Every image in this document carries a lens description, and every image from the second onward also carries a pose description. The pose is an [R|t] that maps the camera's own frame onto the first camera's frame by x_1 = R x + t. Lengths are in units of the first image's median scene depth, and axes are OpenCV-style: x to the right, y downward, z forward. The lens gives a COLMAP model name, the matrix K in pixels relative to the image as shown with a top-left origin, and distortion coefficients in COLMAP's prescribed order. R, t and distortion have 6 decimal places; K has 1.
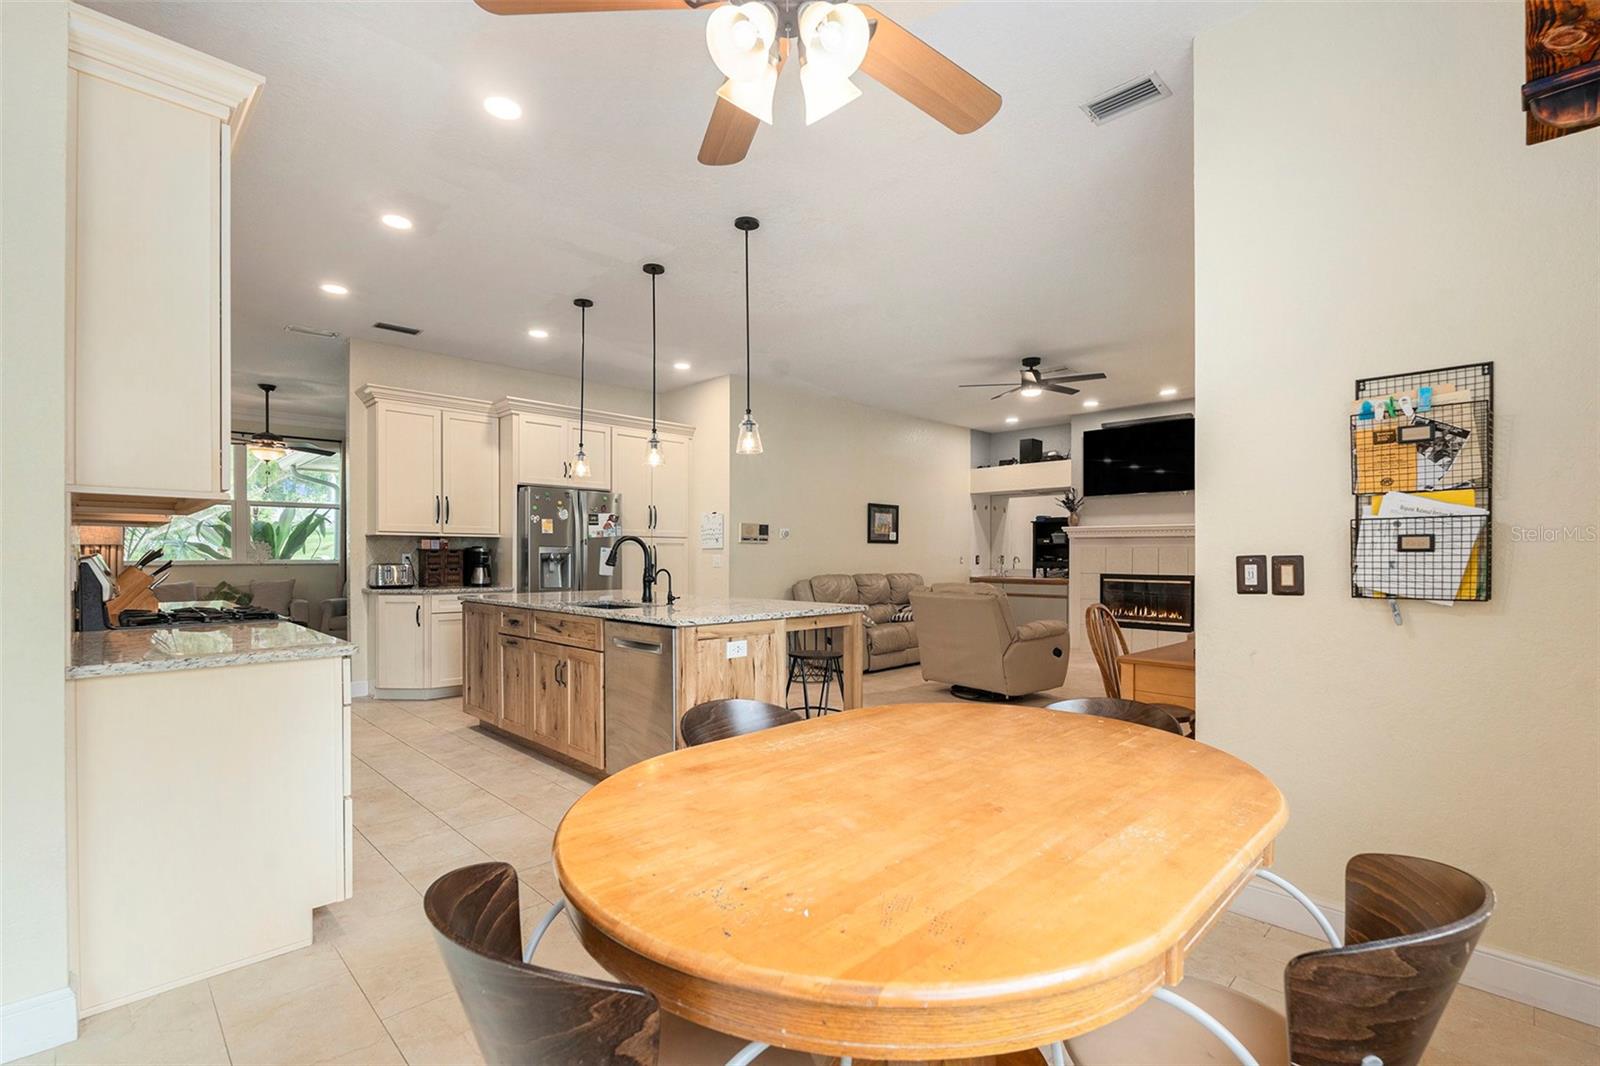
lens RADIAL K [[715.3, 0, 800.9], [0, 715.3, 557.2], [0, 0, 1]] dist [-0.000654, -0.000020]
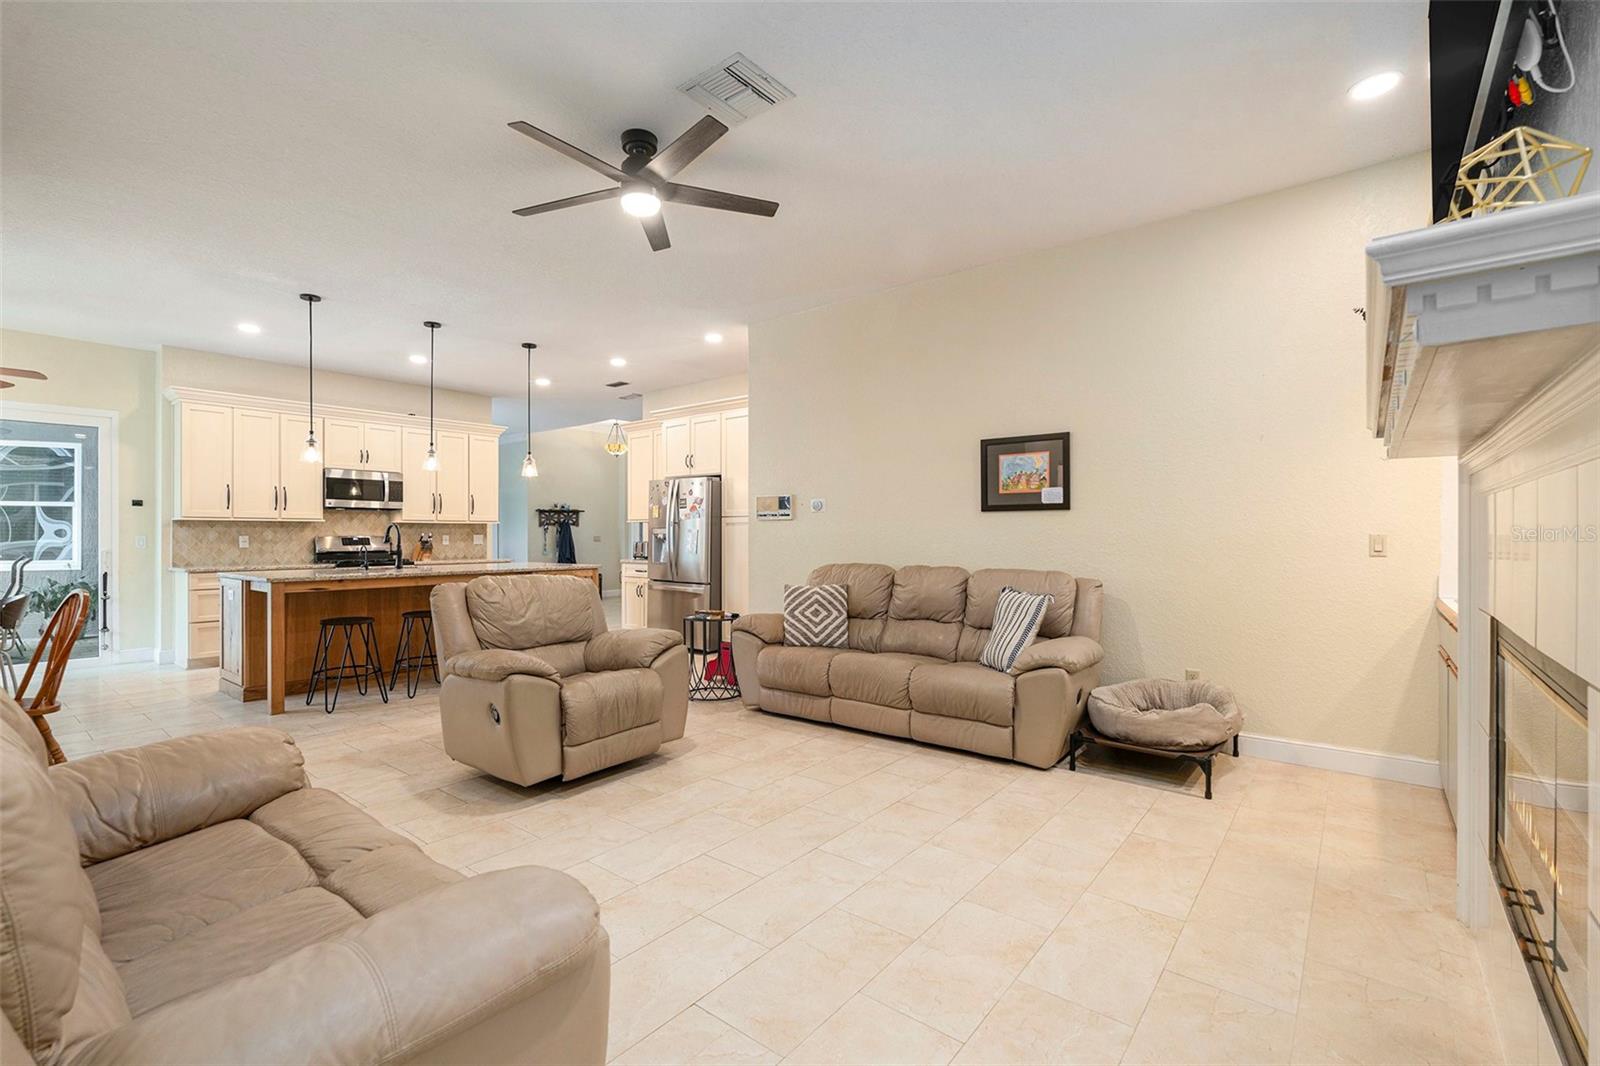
lens RADIAL K [[704.5, 0, 800.0], [0, 704.5, 533.0], [0, 0, 1]] dist [-0.001039, -0.000205]
pose [[0.119950, -0.006245, -0.992760, 0.593033], [0.001256, 0.999980, -0.006139, -0.000456], [0.992779, -0.000511, 0.119956, 0.764681]]
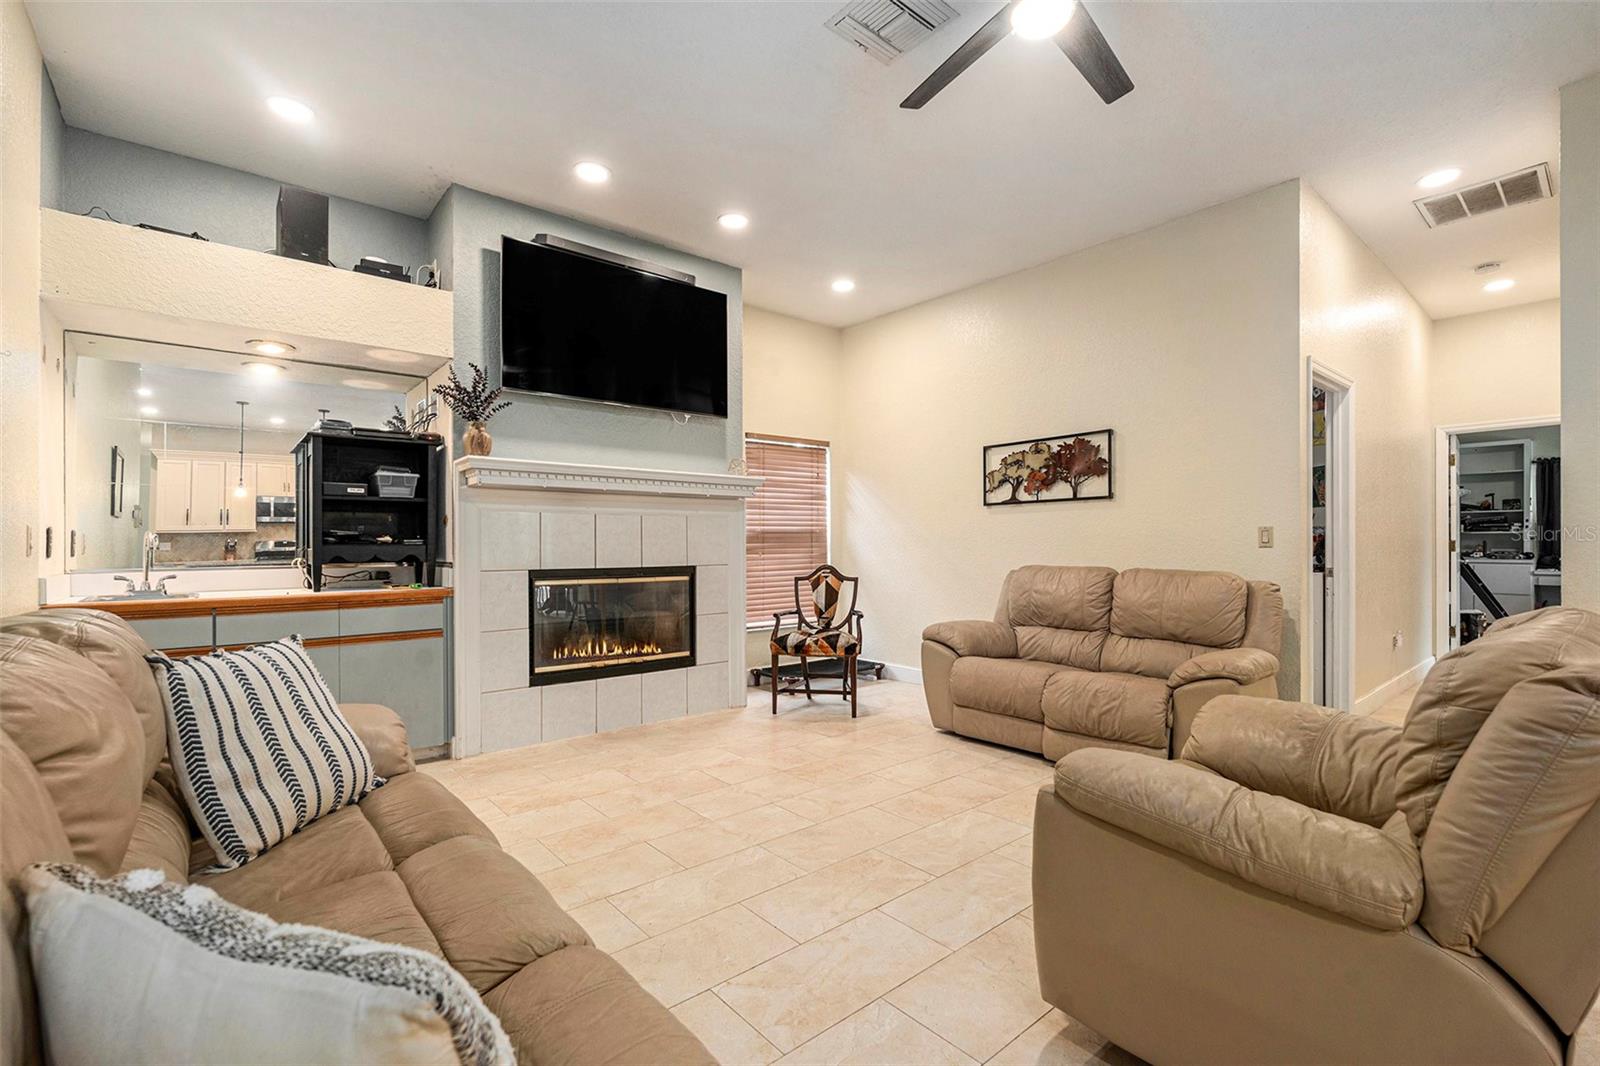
lens RADIAL K [[713.5, 0, 794.6], [0, 713.5, 537.5], [0, 0, 1]] dist [-0.003205, -0.000394]
pose [[0.073758, 0.005016, 0.997264, -0.010850], [0.005096, 0.999972, -0.005406, 0.005760], [-0.997263, 0.005481, 0.073730, 0.792862]]
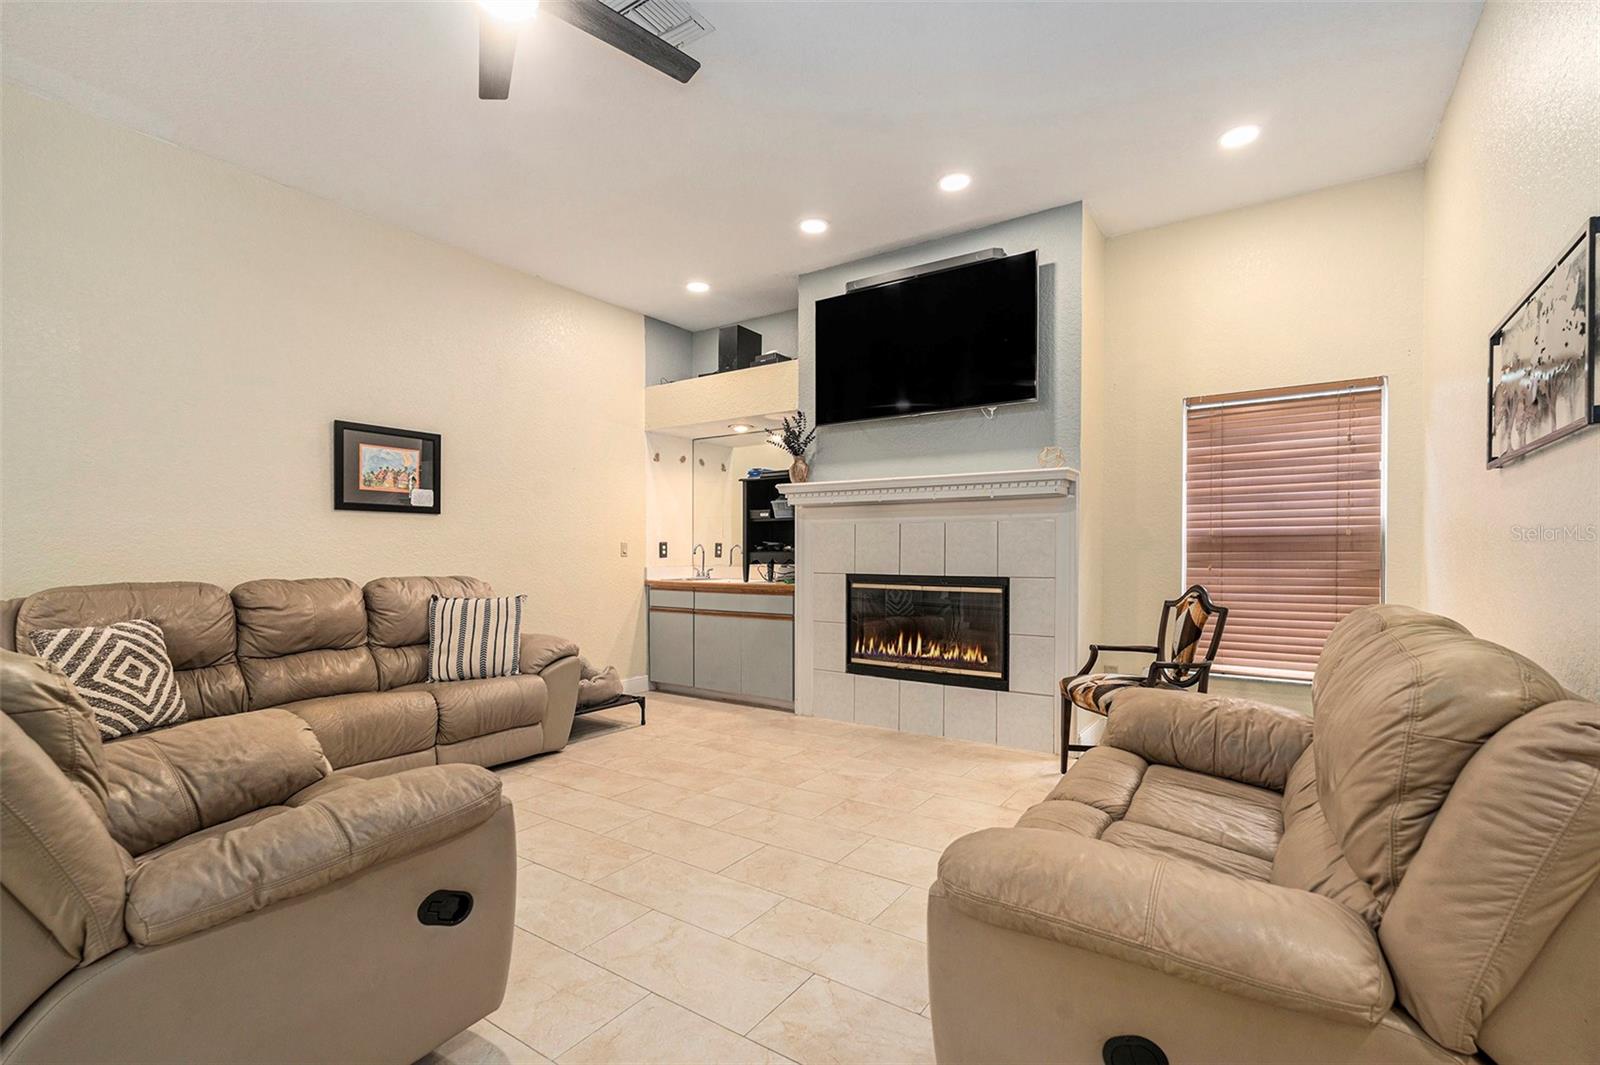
lens RADIAL K [[715.3, 0, 800.9], [0, 715.3, 556.7], [0, 0, 1]] dist [-0.000654, -0.000020]
pose [[0.979987, -0.003153, 0.199035, 0.278458], [0.002061, 0.999982, 0.005695, 0.007127], [-0.199049, -0.005171, 0.979976, 0.487071]]
